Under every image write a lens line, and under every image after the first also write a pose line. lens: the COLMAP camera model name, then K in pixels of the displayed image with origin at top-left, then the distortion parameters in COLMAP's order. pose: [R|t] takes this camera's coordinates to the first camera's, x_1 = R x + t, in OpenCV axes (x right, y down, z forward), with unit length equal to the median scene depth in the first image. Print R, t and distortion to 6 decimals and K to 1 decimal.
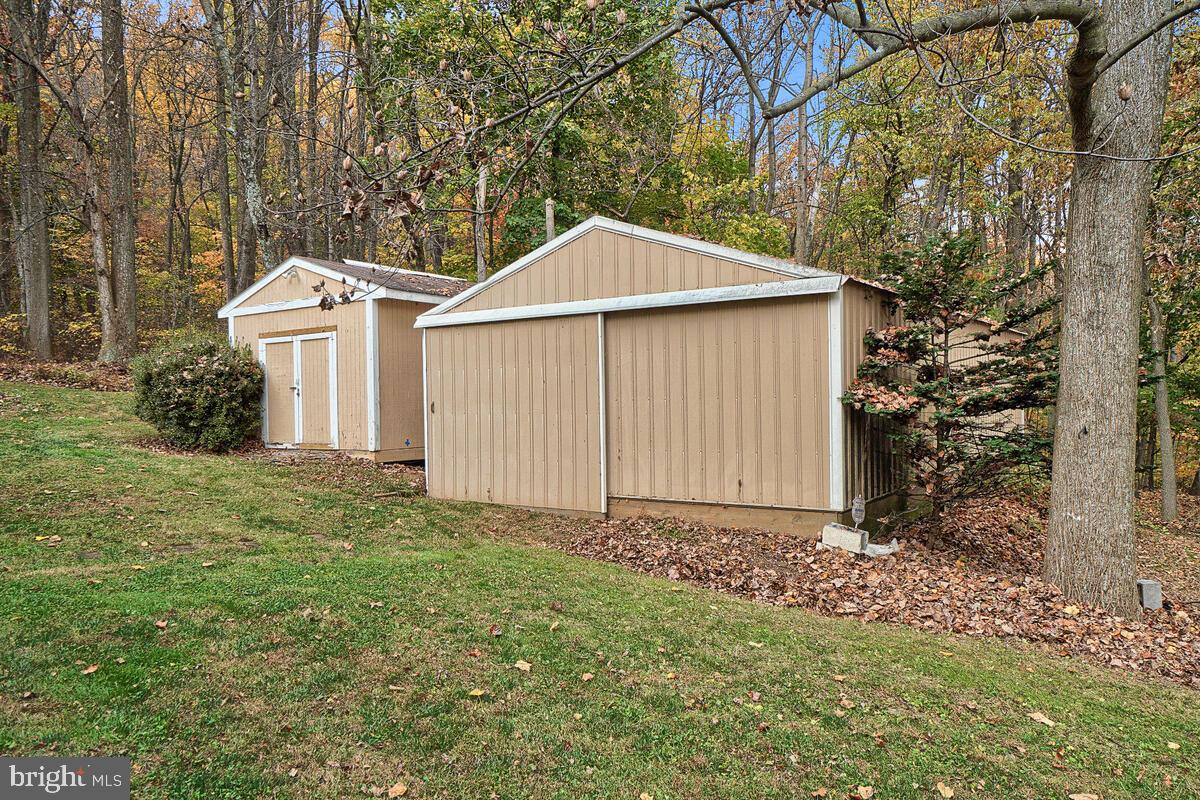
lens RADIAL K [[862.1, 0, 600.0], [0, 862.1, 400.0], [0, 0, 1]] dist [0.000138, 0.000593]
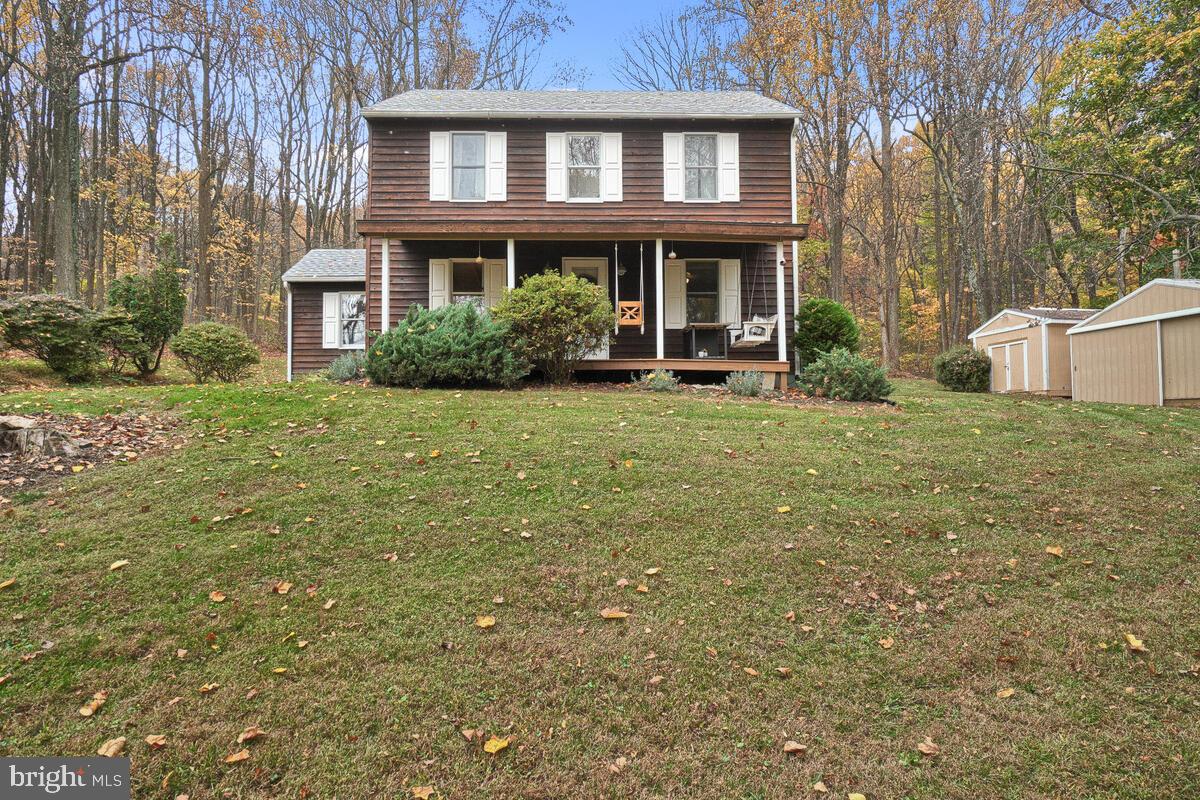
lens RADIAL K [[677.3, 0, 600.0], [0, 677.3, 400.0], [0, 0, 1]] dist [-0.000334, 0.001128]
pose [[0.667613, -0.013205, -0.744392, 0.324191], [-0.005885, 0.999718, -0.023012, 0.151216], [0.744486, 0.019744, 0.667347, -1.234446]]
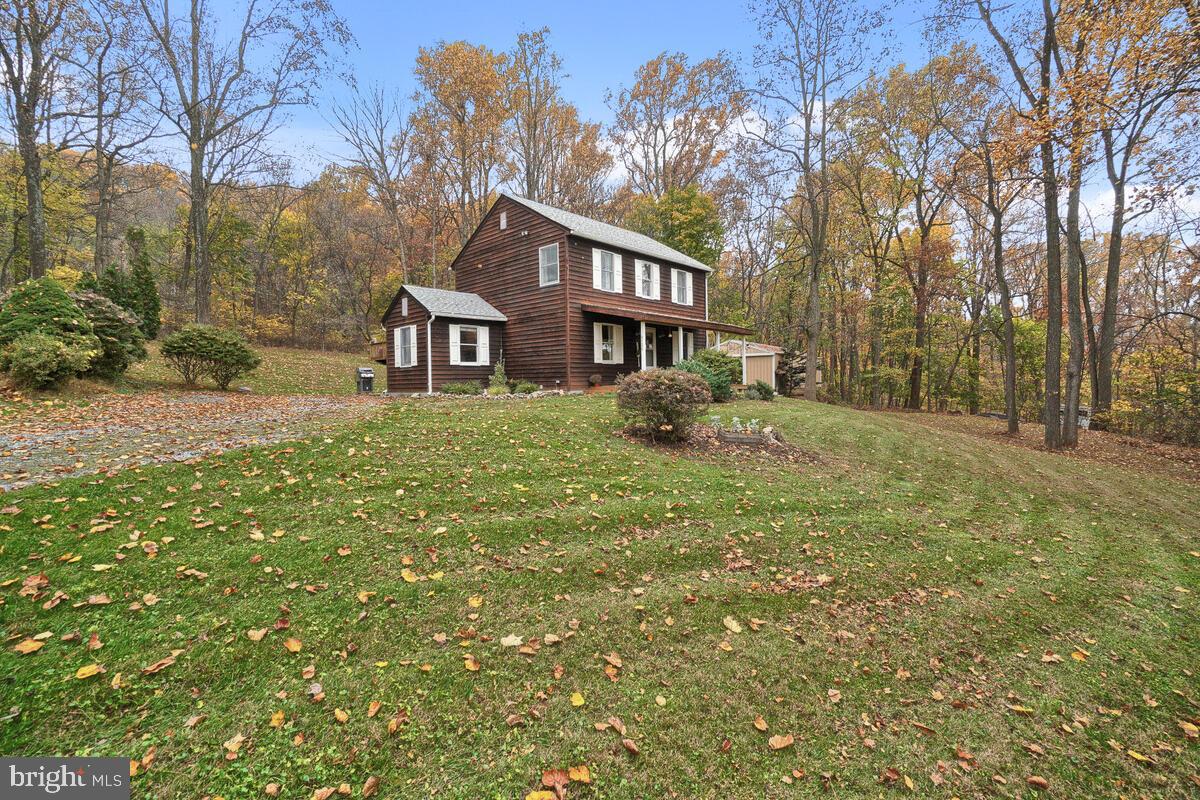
lens RADIAL K [[526.0, 0, 599.2], [0, 526.0, 398.0], [0, 0, 1]] dist [-0.063803, 0.021828]
pose [[0.999126, -0.002705, -0.041704, -0.655865], [0.003770, 0.999668, 0.025477, 0.070579], [0.041621, -0.025611, 0.998805, -2.258234]]
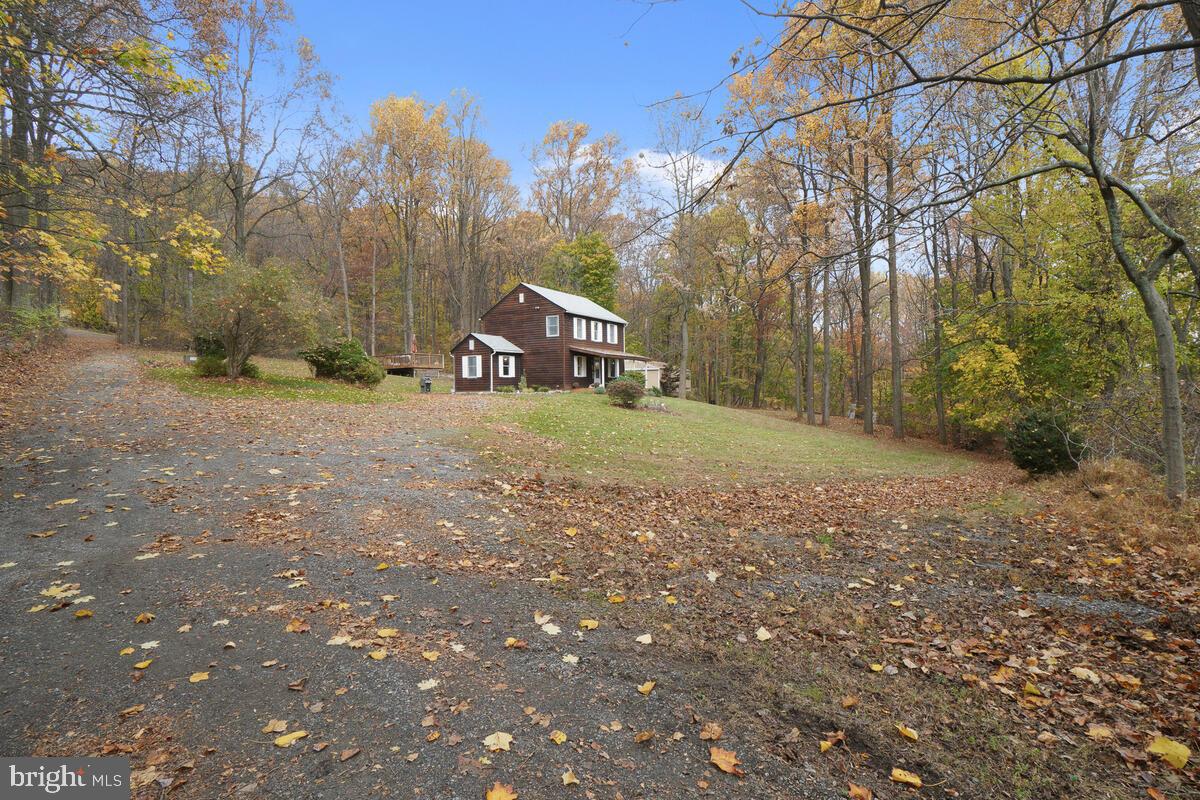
lens RADIAL K [[582.0, 0, 598.8], [0, 582.0, 394.7], [0, 0, 1]] dist [-0.041674, 0.016249]
pose [[0.981804, -0.002885, 0.189876, -1.240049], [0.001912, 0.999984, 0.005309, 0.093161], [-0.189888, -0.004849, 0.981794, -4.033493]]
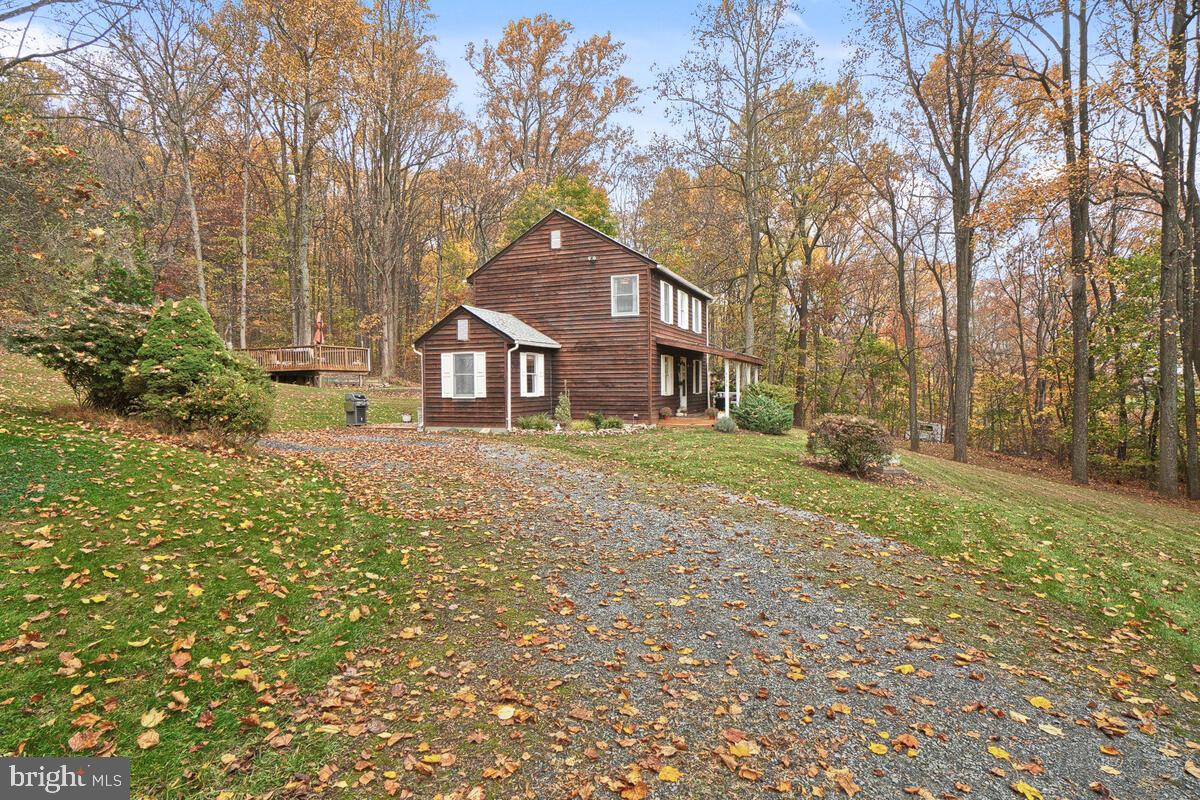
lens RADIAL K [[642.6, 0, 594.7], [0, 642.6, 402.7], [0, 0, 1]] dist [-0.018993, -0.000031]
pose [[0.948333, -0.002585, 0.317267, -1.535852], [-0.003547, 0.999818, 0.018748, -0.007879], [-0.317258, -0.018904, 0.948151, -2.441485]]
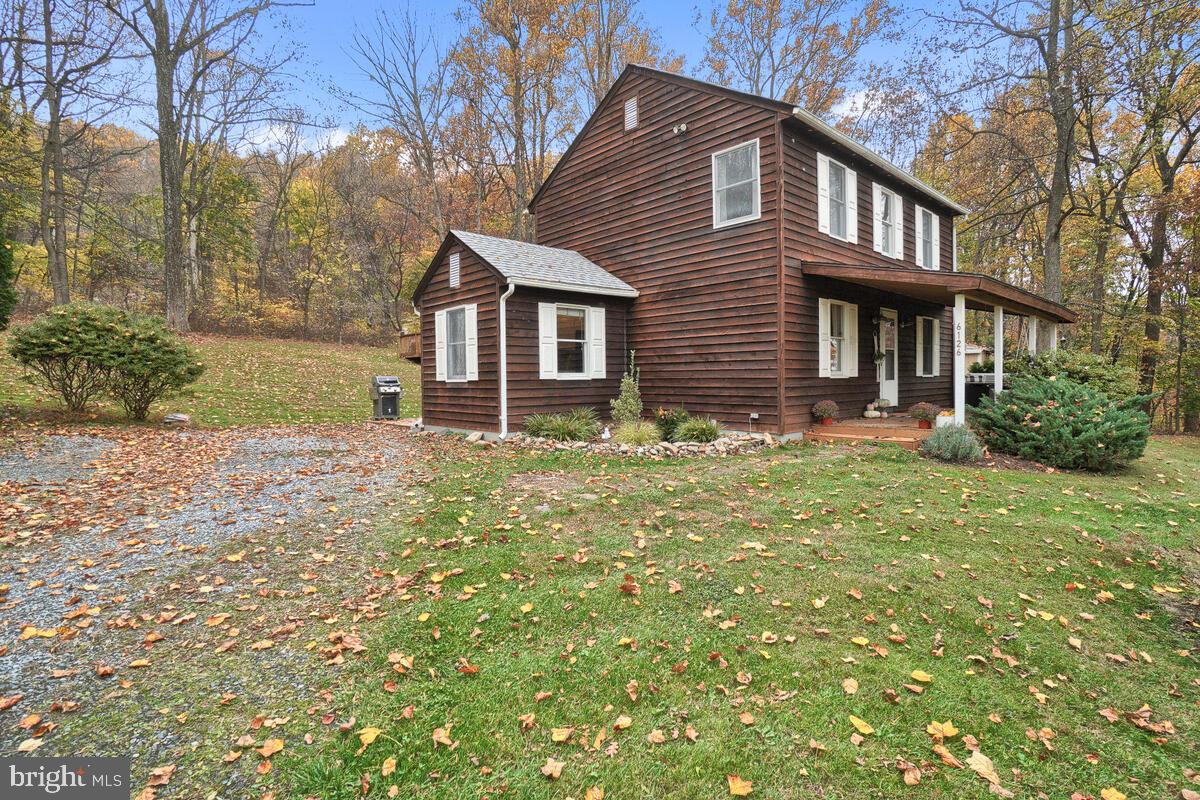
lens RADIAL K [[582.0, 0, 598.8], [0, 582.0, 394.7], [0, 0, 1]] dist [-0.041674, 0.016249]
pose [[0.991530, 0.004948, -0.129780, -0.956118], [-0.001430, 0.999629, 0.027185, 0.008637], [0.129867, -0.026769, 0.991170, -1.605962]]
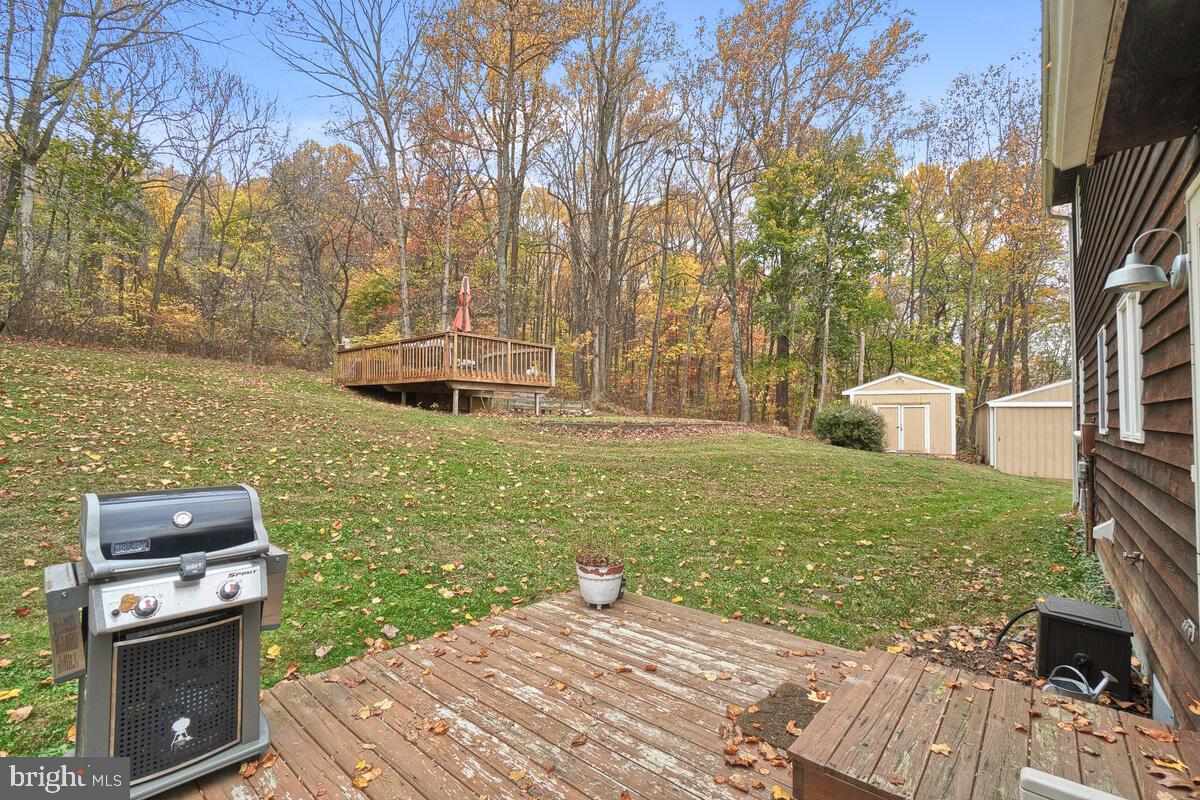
lens RADIAL K [[526.0, 0, 599.2], [0, 526.0, 398.0], [0, 0, 1]] dist [-0.063803, 0.021828]
pose [[0.999509, 0.031109, -0.003642, -1.456044], [-0.031204, 0.999063, -0.029999, -0.031308], [0.002705, 0.030098, 0.999543, -0.543719]]
